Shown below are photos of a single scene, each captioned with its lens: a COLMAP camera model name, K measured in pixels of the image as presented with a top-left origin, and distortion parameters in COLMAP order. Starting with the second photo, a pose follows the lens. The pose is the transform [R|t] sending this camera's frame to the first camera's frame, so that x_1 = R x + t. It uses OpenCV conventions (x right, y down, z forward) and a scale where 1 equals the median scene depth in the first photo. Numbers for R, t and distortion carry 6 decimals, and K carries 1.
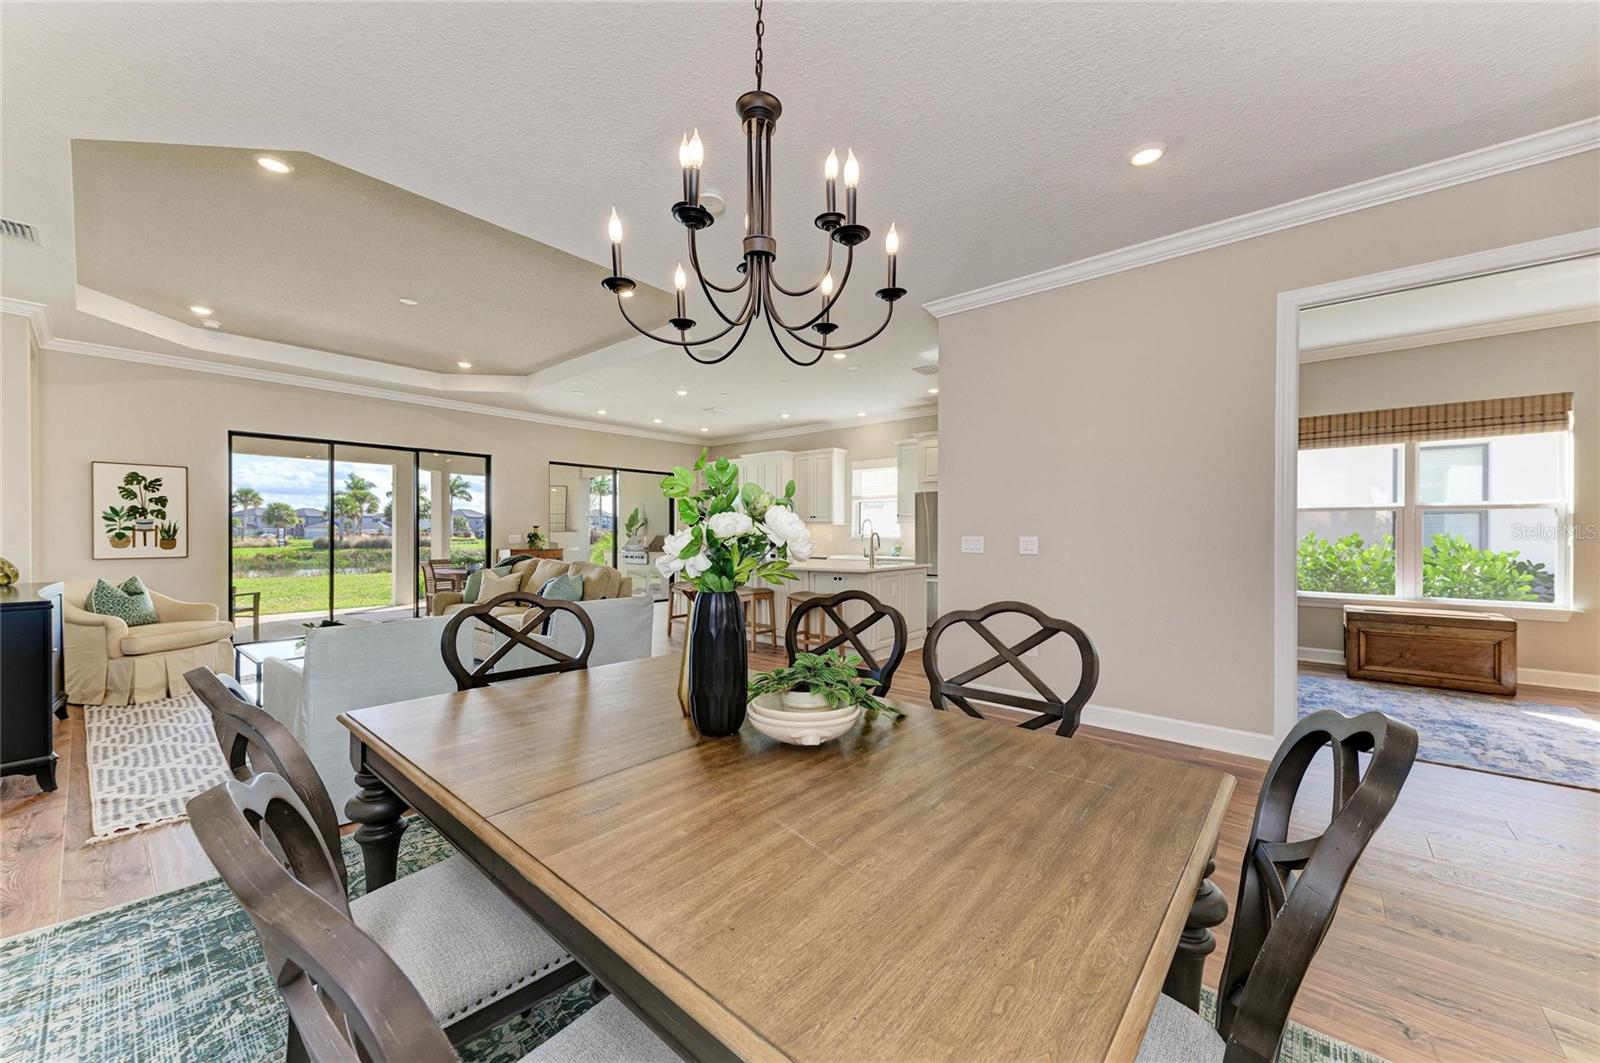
lens RADIAL K [[596.6, 0, 803.9], [0, 596.6, 535.2], [0, 0, 1]] dist [0.007424, -0.000509]
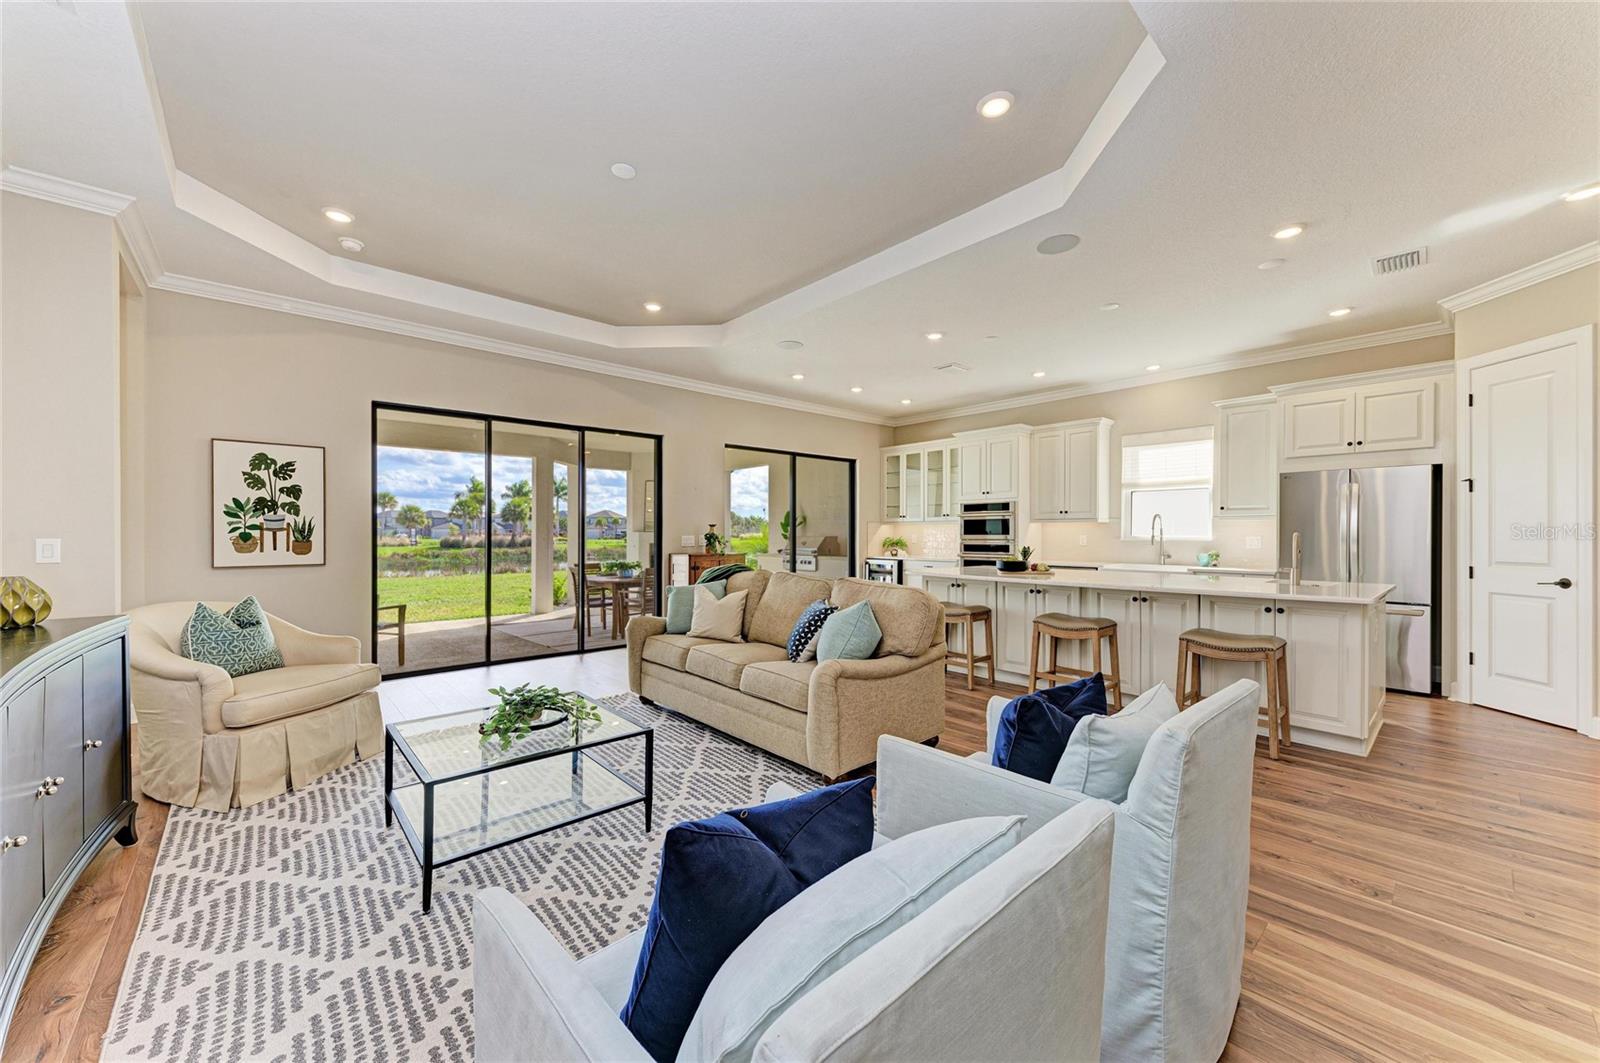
lens RADIAL K [[595.0, 0, 798.7], [0, 595.0, 536.3], [0, 0, 1]] dist [0.014412, -0.000130]
pose [[0.989865, 0.000920, -0.142010, -0.327410], [-0.000708, 0.999999, 0.001543, -0.001446], [0.142011, -0.001427, 0.989864, 0.336848]]
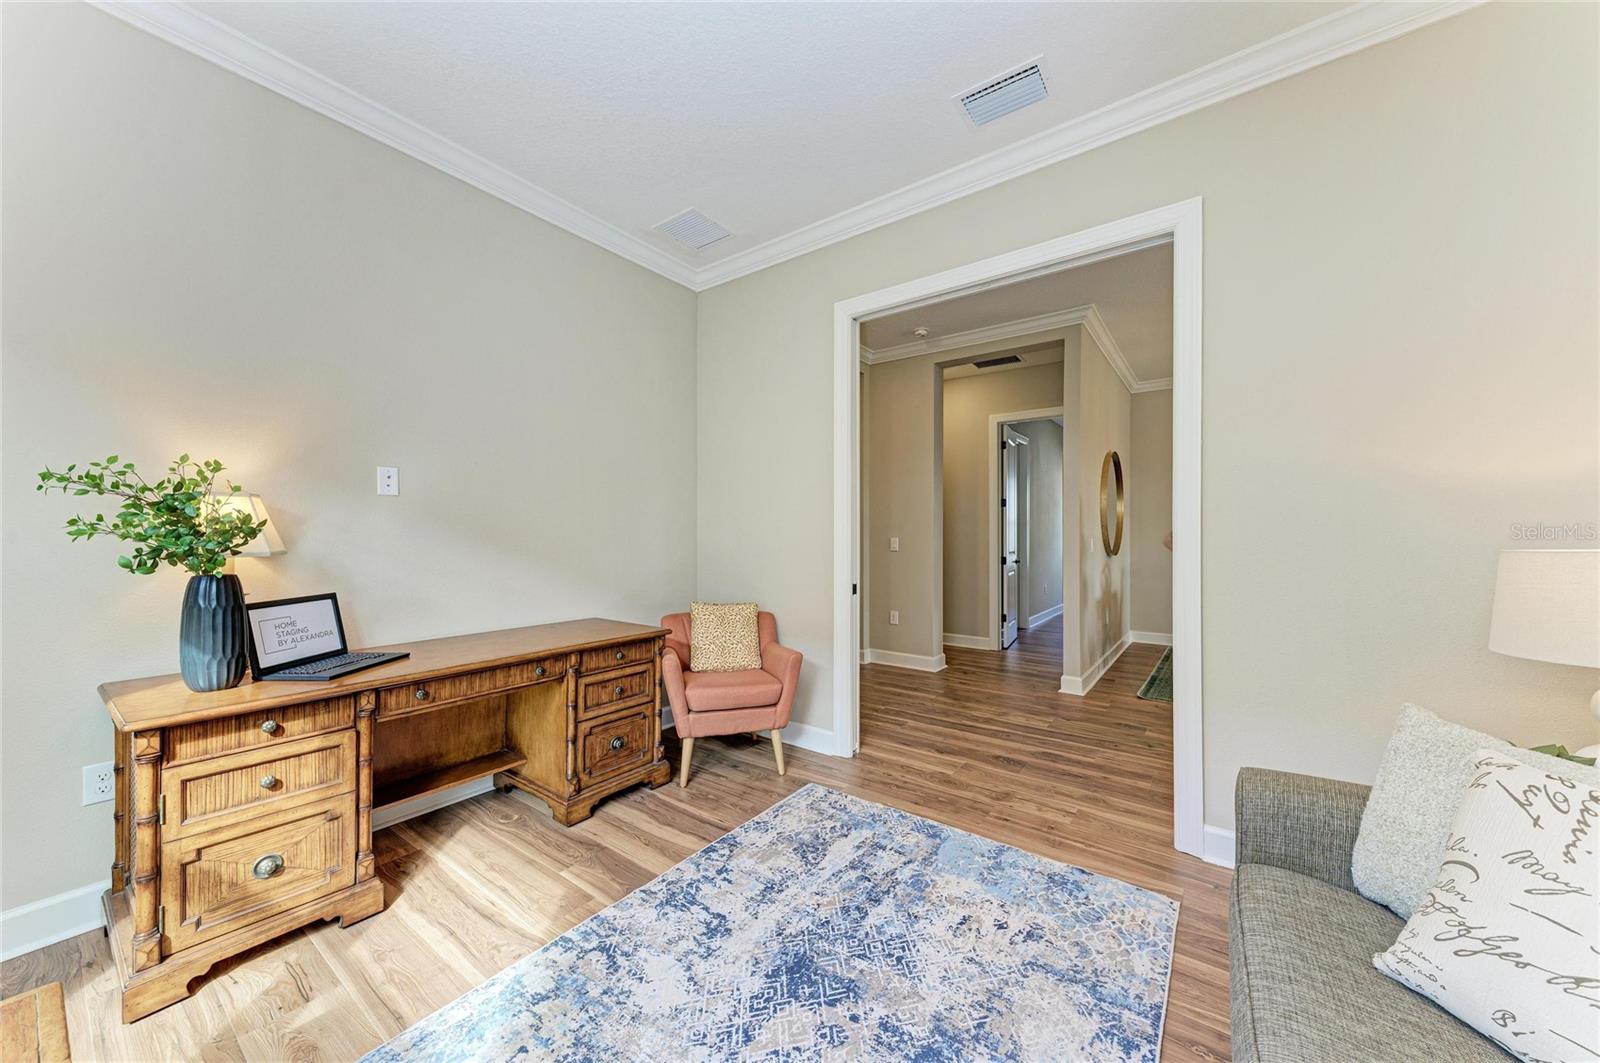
lens RADIAL K [[572.5, 0, 801.4], [0, 572.5, 534.2], [0, 0, 1]] dist [0.011061, -0.000486]
pose [[-0.997927, -0.003865, -0.064235, 0.726162], [-0.004164, 0.999981, 0.004509, -0.004099], [0.064216, 0.004767, -0.997925, 0.917013]]
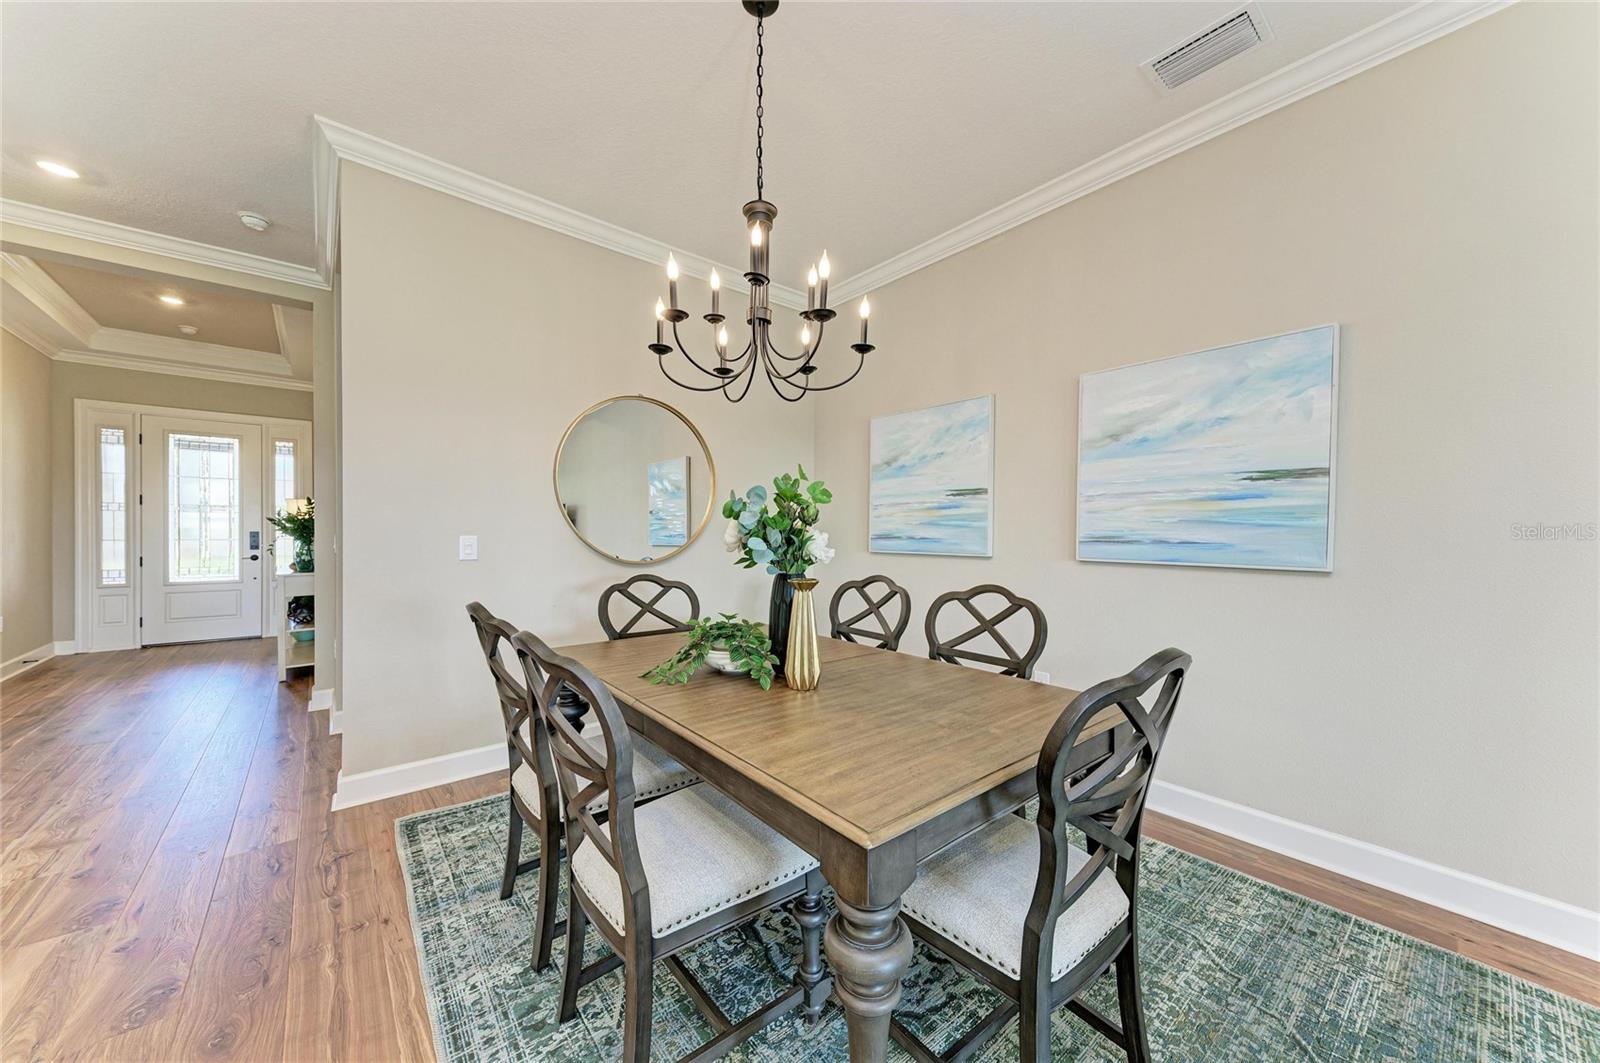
lens RADIAL K [[572.5, 0, 801.4], [0, 572.5, 534.2], [0, 0, 1]] dist [0.011061, -0.000486]
pose [[-0.984841, -0.004695, 0.173395, -0.098395], [-0.004093, 0.999984, 0.003827, -0.000032], [-0.173410, 0.003060, -0.984845, 0.563081]]
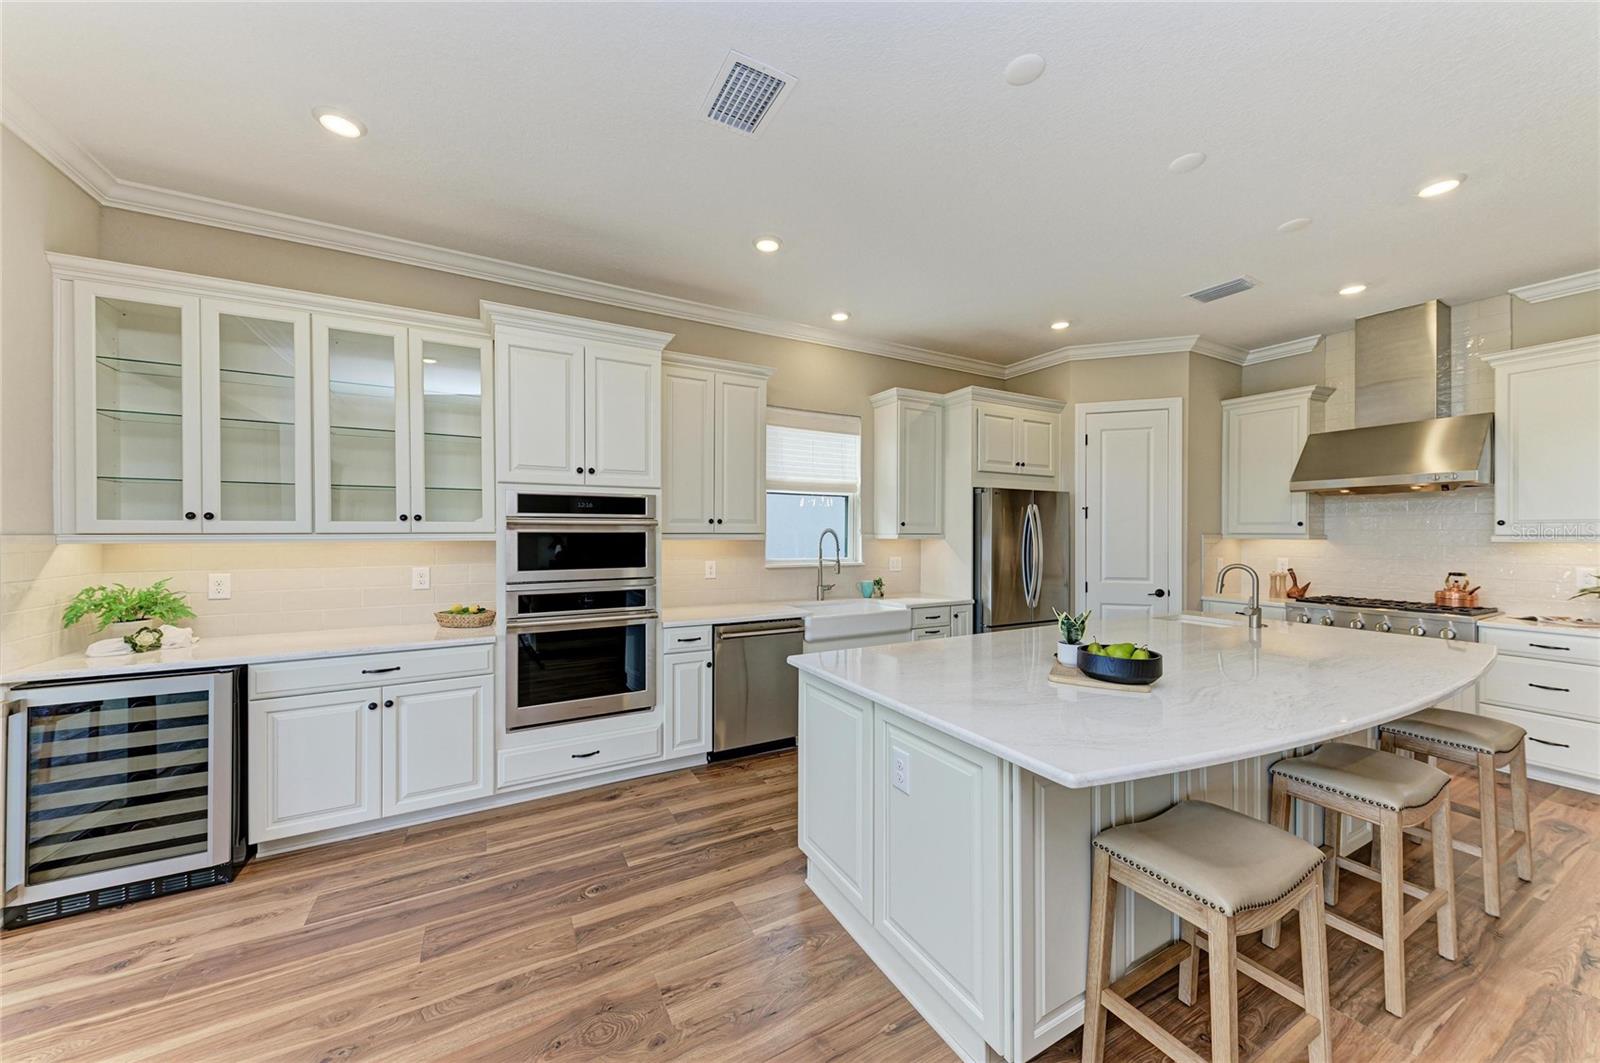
lens RADIAL K [[556.1, 0, 804.4], [0, 556.1, 534.7], [0, 0, 1]] dist [0.011359, -0.002473]
pose [[0.360673, -0.001280, 0.932692, -0.510917], [0.002479, 0.999997, 0.000413, -0.033236], [-0.932689, 0.002163, 0.360675, 1.270957]]
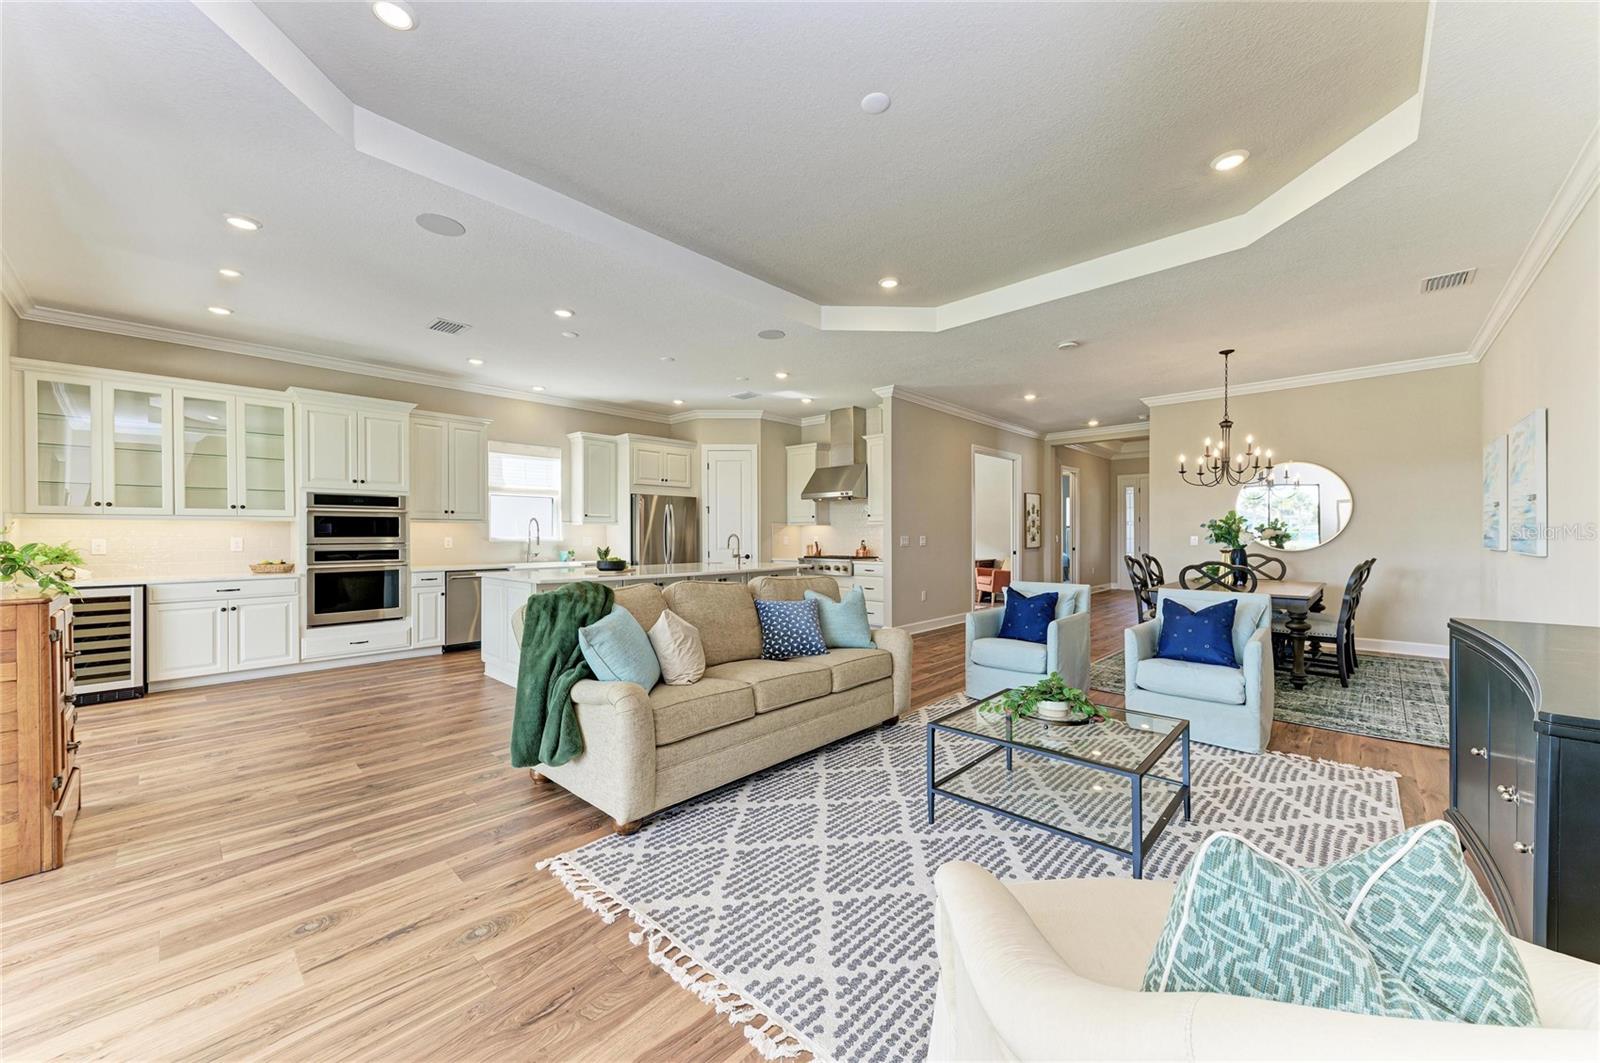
lens RADIAL K [[588.2, 0, 802.5], [0, 588.2, 535.1], [0, 0, 1]] dist [0.016200, -0.005744]
pose [[0.052679, -0.001209, 0.998611, -1.013686], [0.005855, 0.999982, 0.000901, -0.002686], [-0.998594, 0.005799, 0.052685, 0.884671]]
